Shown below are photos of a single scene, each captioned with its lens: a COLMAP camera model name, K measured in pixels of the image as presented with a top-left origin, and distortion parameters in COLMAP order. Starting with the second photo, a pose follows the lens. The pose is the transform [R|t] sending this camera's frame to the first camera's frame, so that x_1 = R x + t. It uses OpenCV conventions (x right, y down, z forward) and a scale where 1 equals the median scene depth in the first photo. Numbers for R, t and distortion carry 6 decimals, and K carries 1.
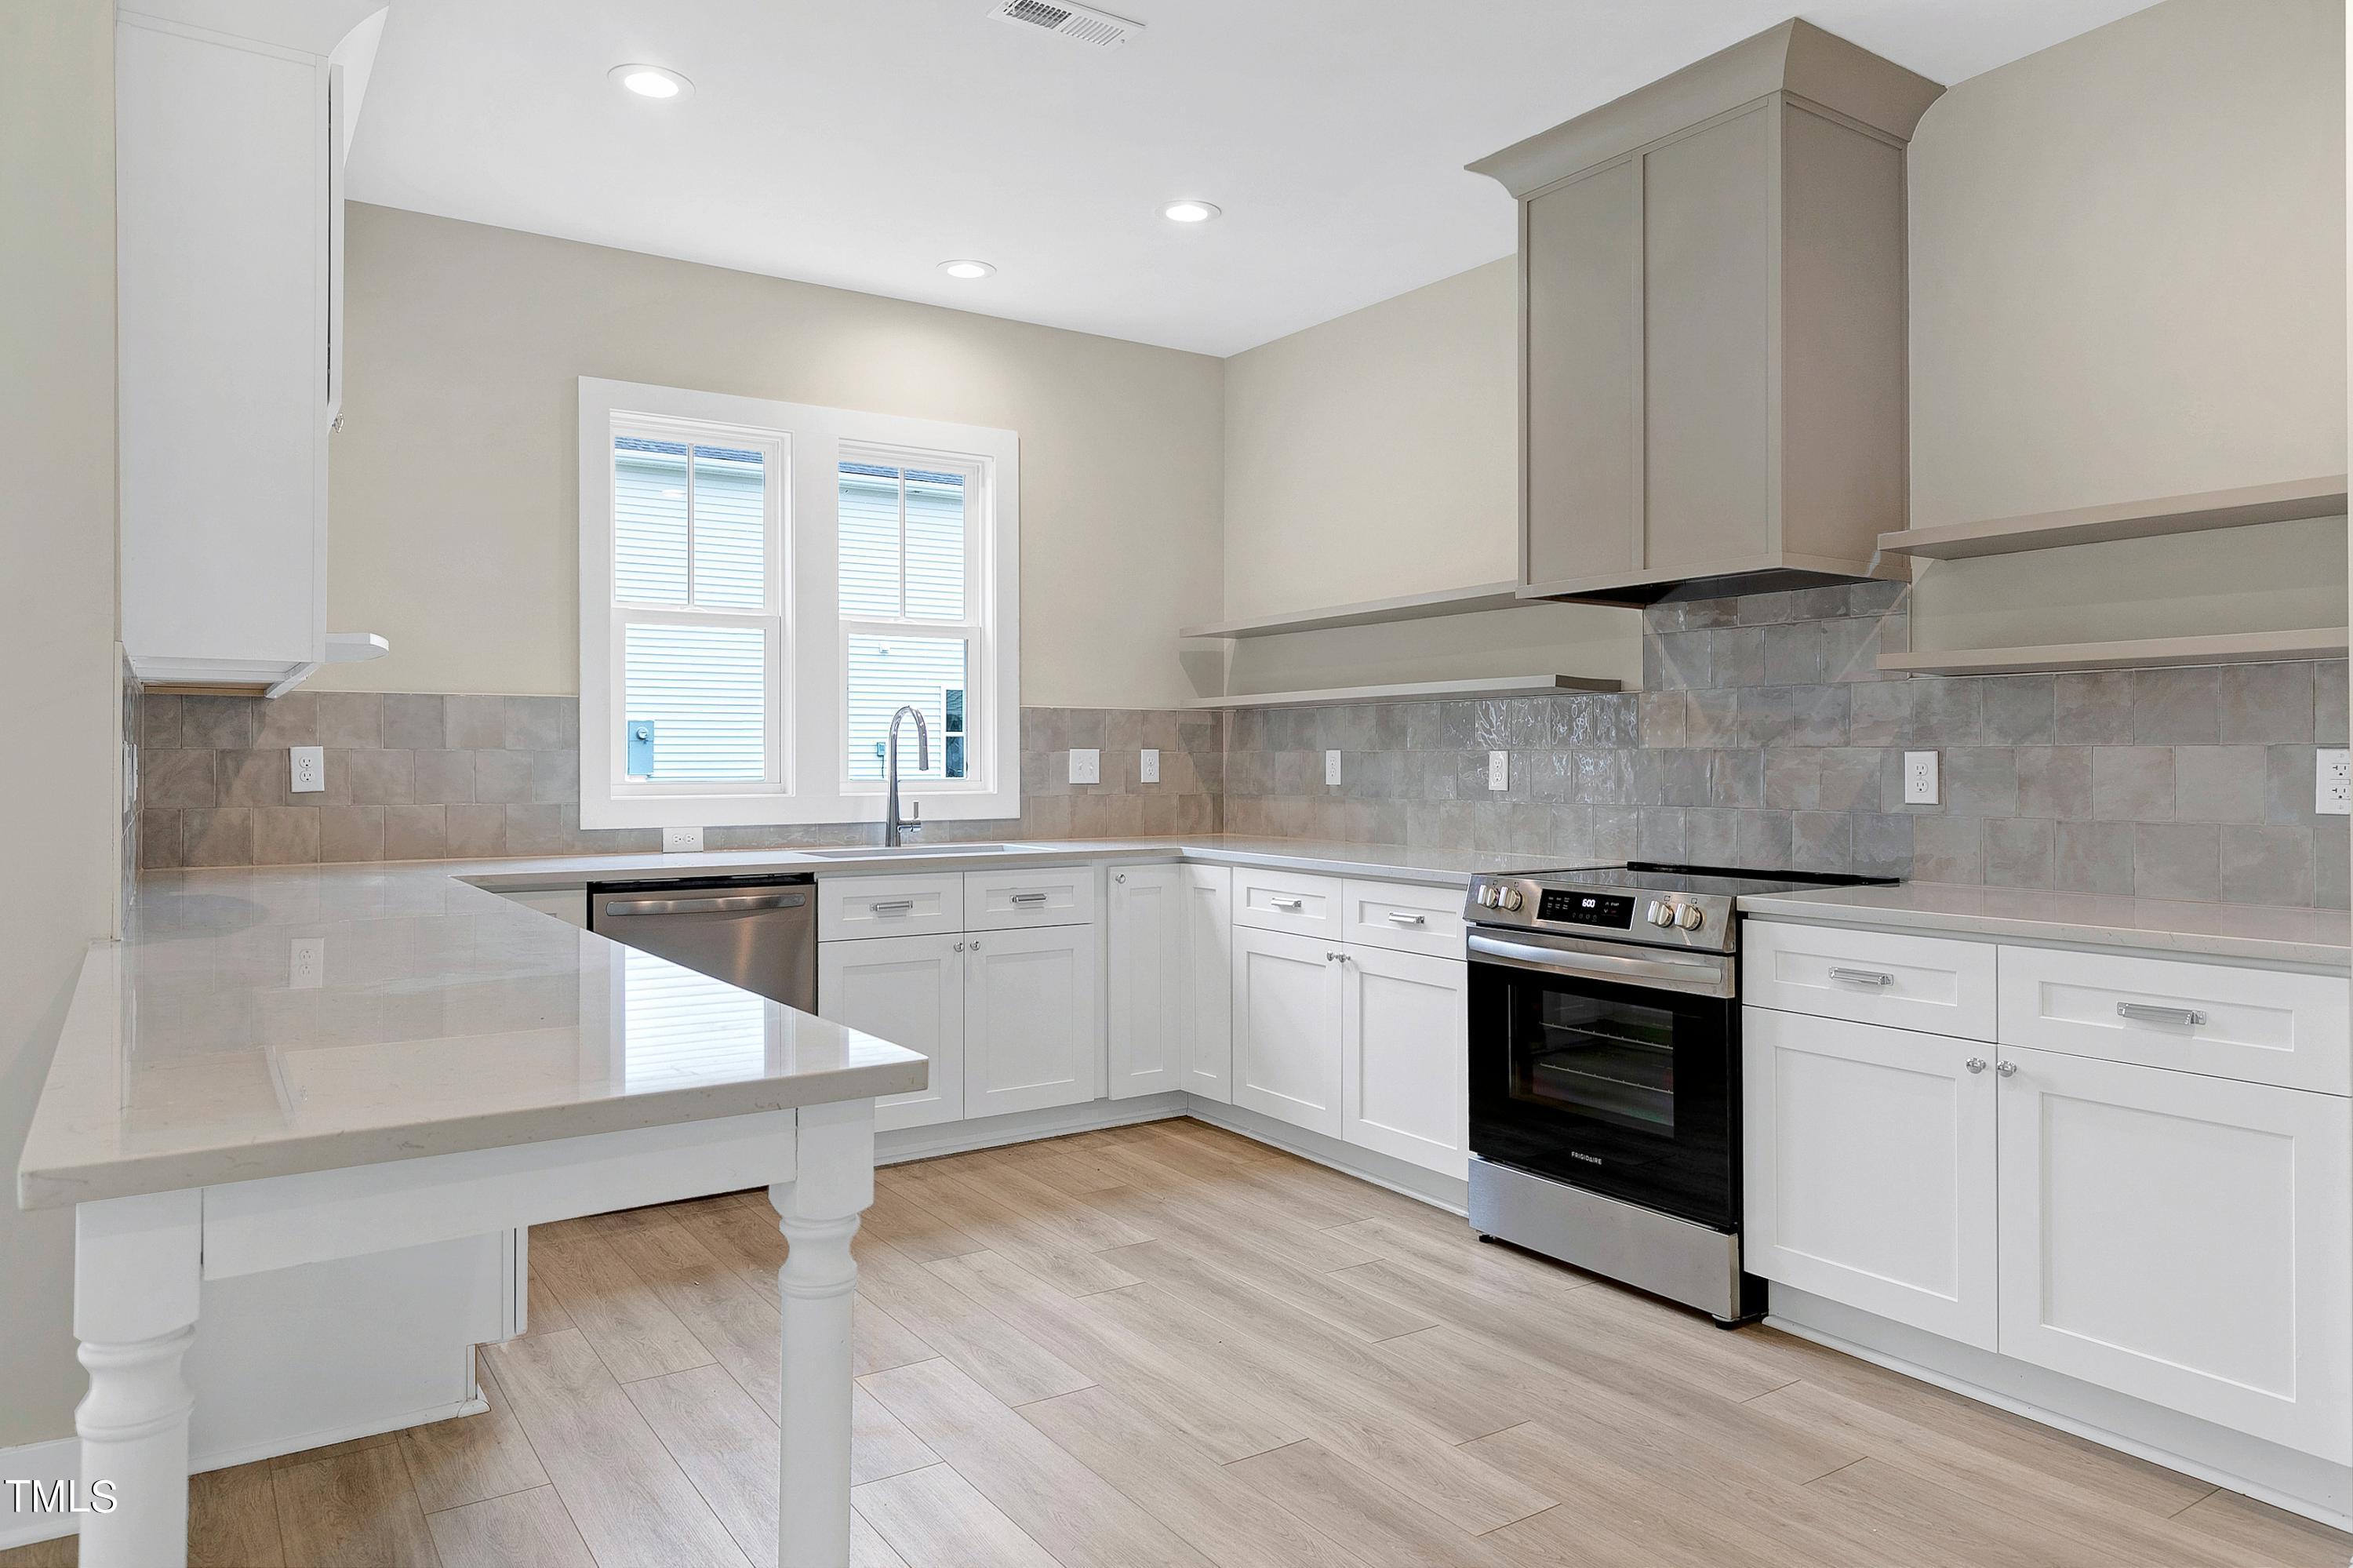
lens RADIAL K [[1522.5, 0, 1158.4], [0, 1522.5, 755.1], [0, 0, 1]] dist [0.001214, -0.001766]
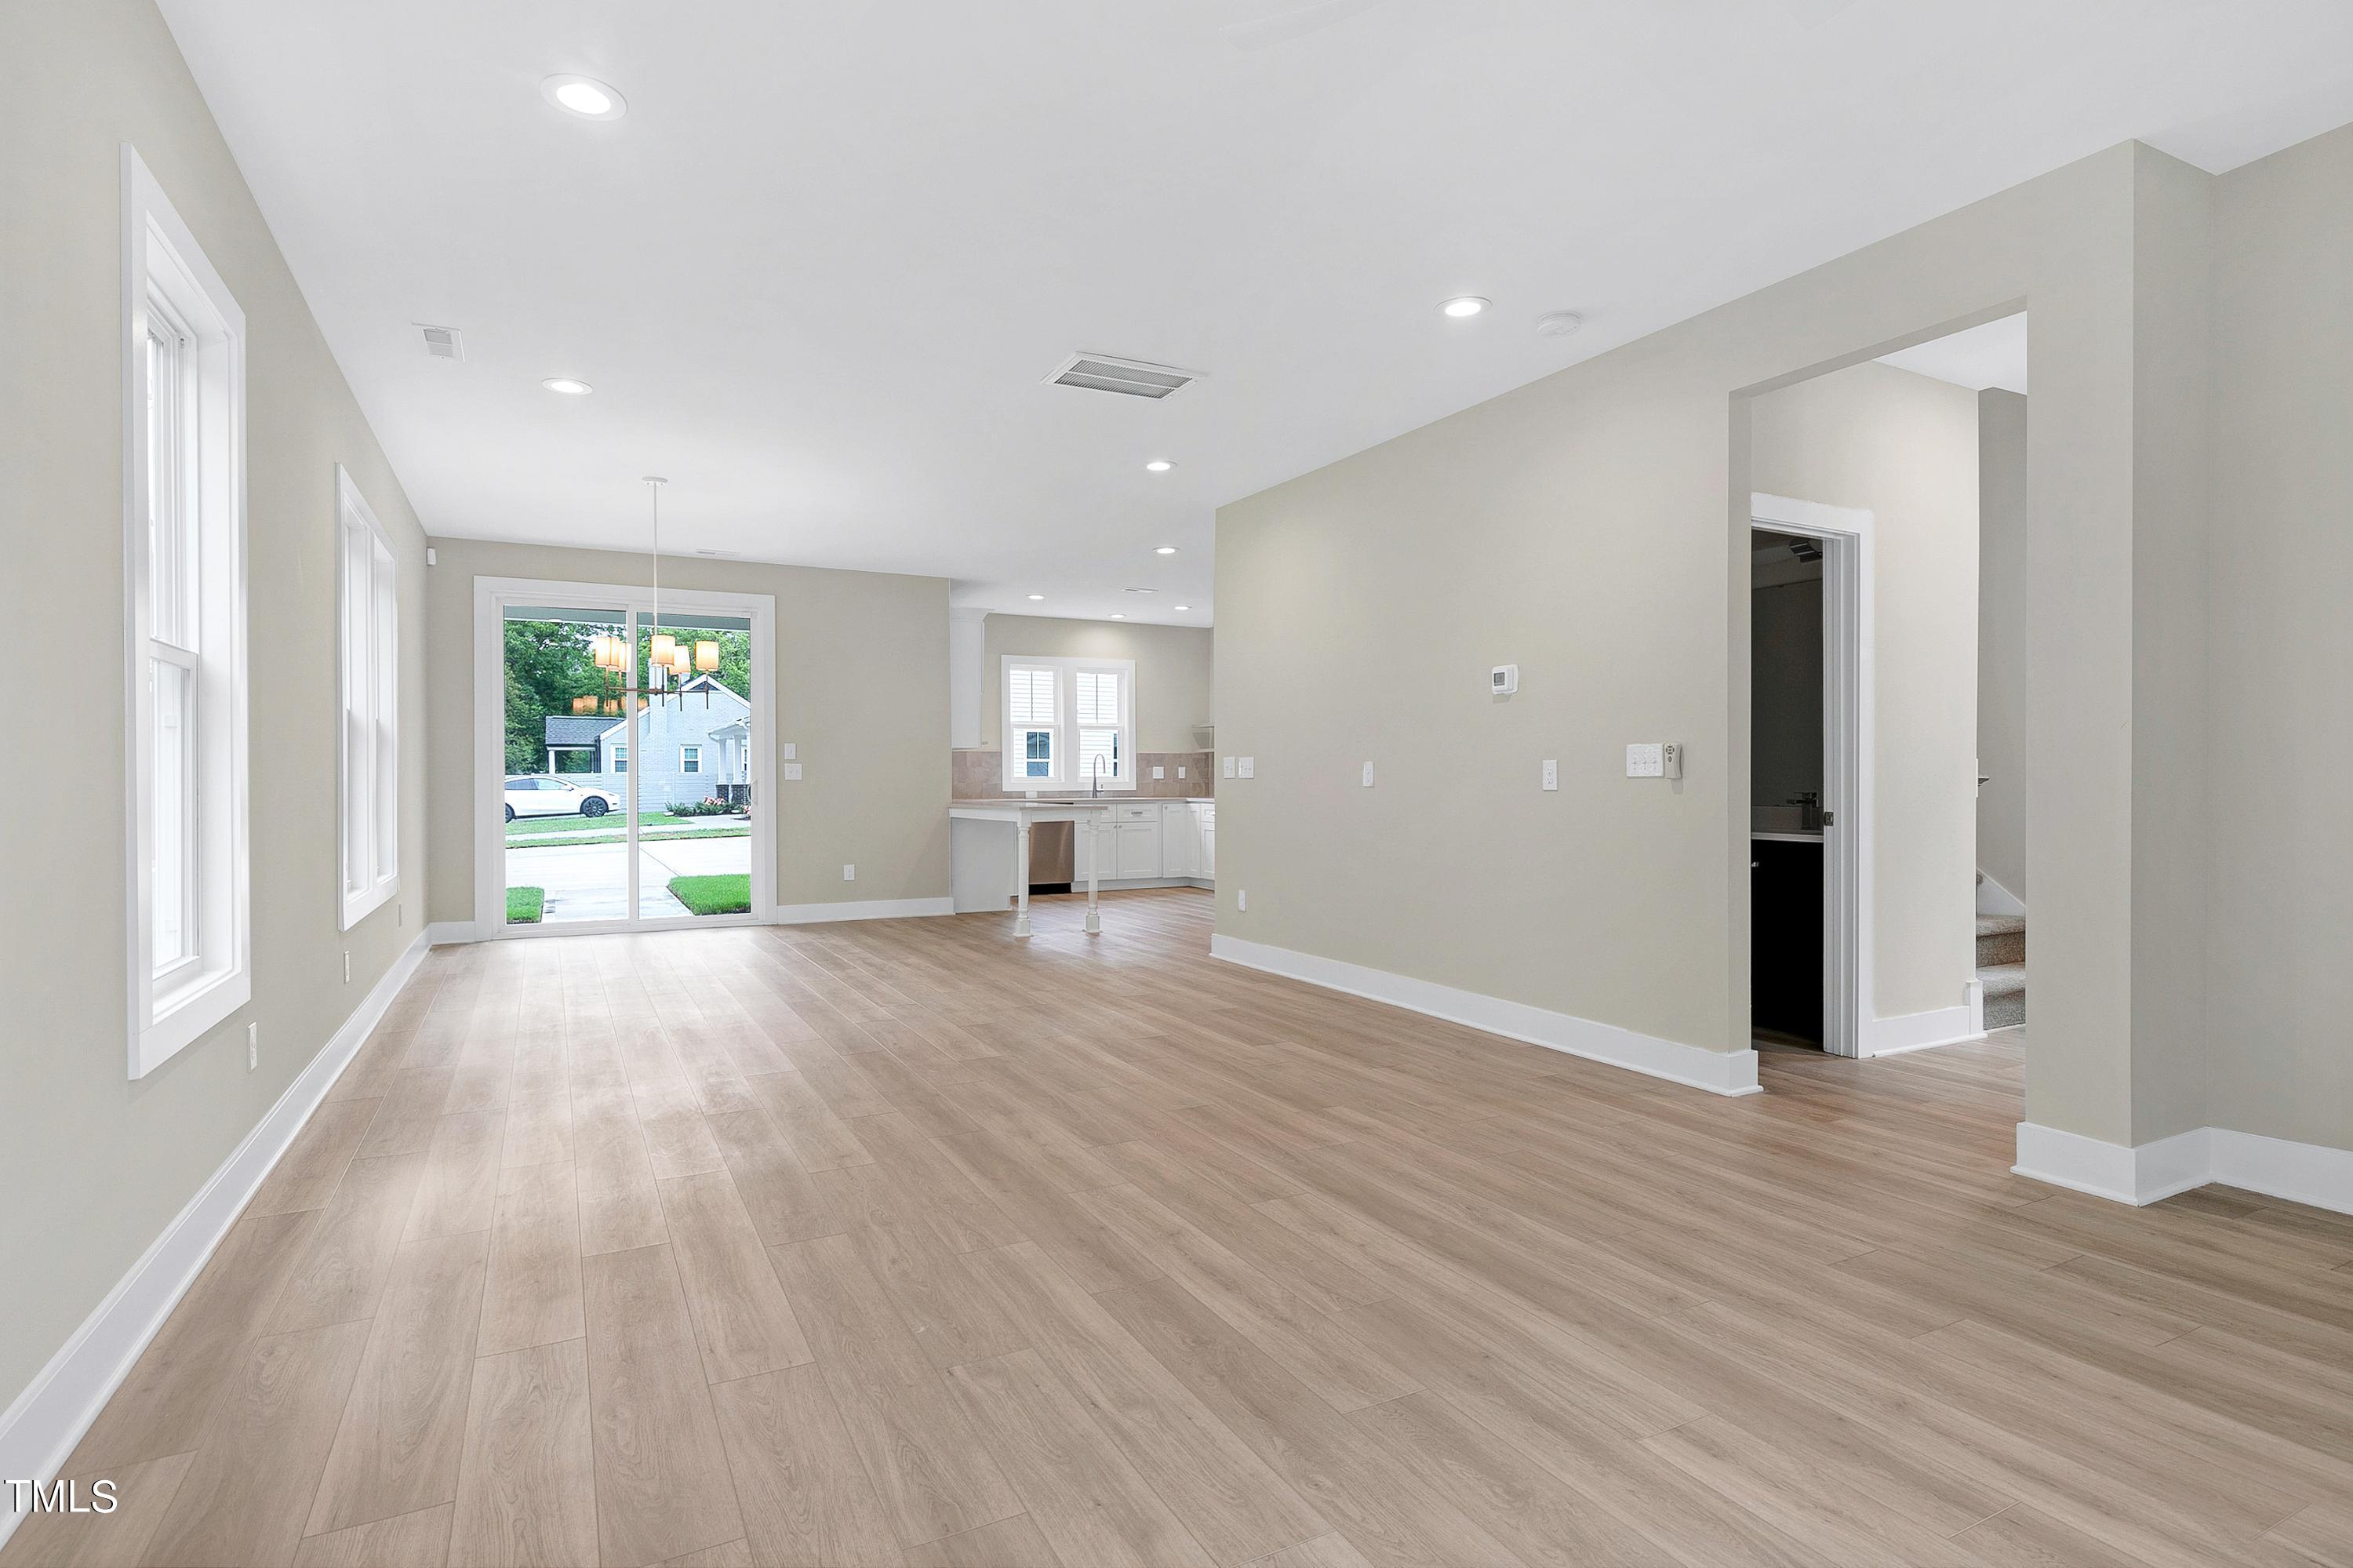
lens RADIAL K [[1180.2, 0, 1166.9], [0, 1180.2, 782.7], [0, 0, 1]] dist [0.001753, -0.000468]
pose [[0.995222, -0.001524, -0.097623, 0.239186], [0.002142, 0.999978, 0.006228, 0.015636], [0.097611, -0.006407, 0.995204, -1.594448]]
